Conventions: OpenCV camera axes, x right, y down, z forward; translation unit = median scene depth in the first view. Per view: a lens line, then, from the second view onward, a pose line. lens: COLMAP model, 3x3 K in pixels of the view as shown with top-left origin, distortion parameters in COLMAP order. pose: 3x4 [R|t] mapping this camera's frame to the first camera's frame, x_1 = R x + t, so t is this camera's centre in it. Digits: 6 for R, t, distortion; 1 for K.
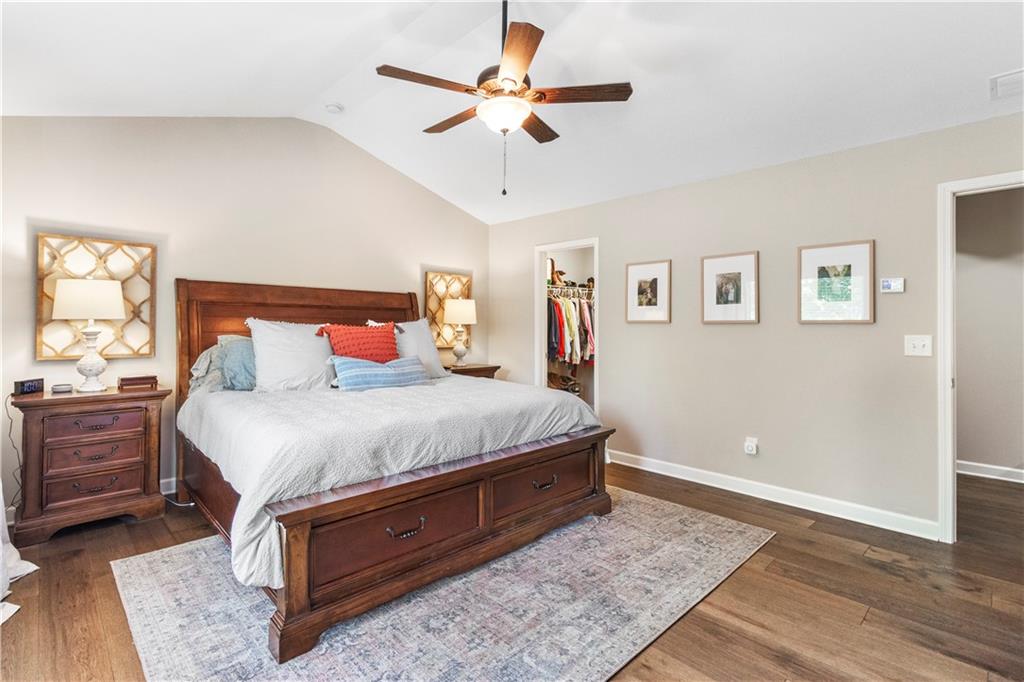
lens RADIAL K [[477.5, 0, 512.5], [0, 477.5, 330.8], [0, 0, 1]] dist [0.001263, 0.001262]
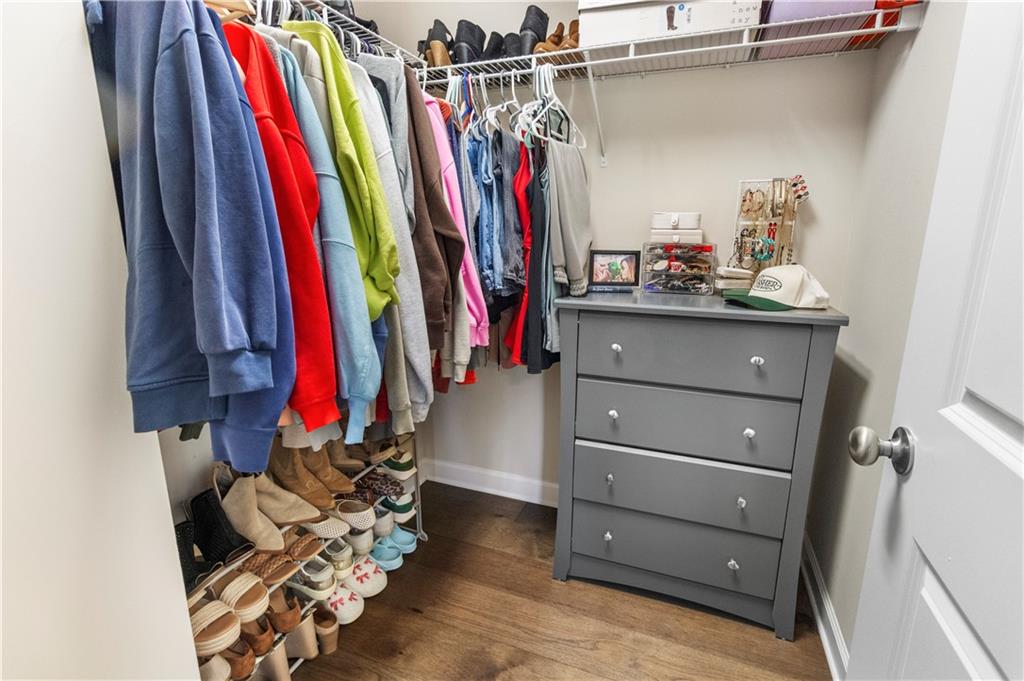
lens RADIAL K [[477.5, 0, 512.5], [0, 477.5, 342.0], [0, 0, 1]] dist [0.001263, 0.001262]
pose [[0.918800, -0.094578, 0.383225, 0.100460], [0.006912, 0.974576, 0.223950, -0.004176], [-0.394662, -0.203117, 0.896094, 0.826071]]
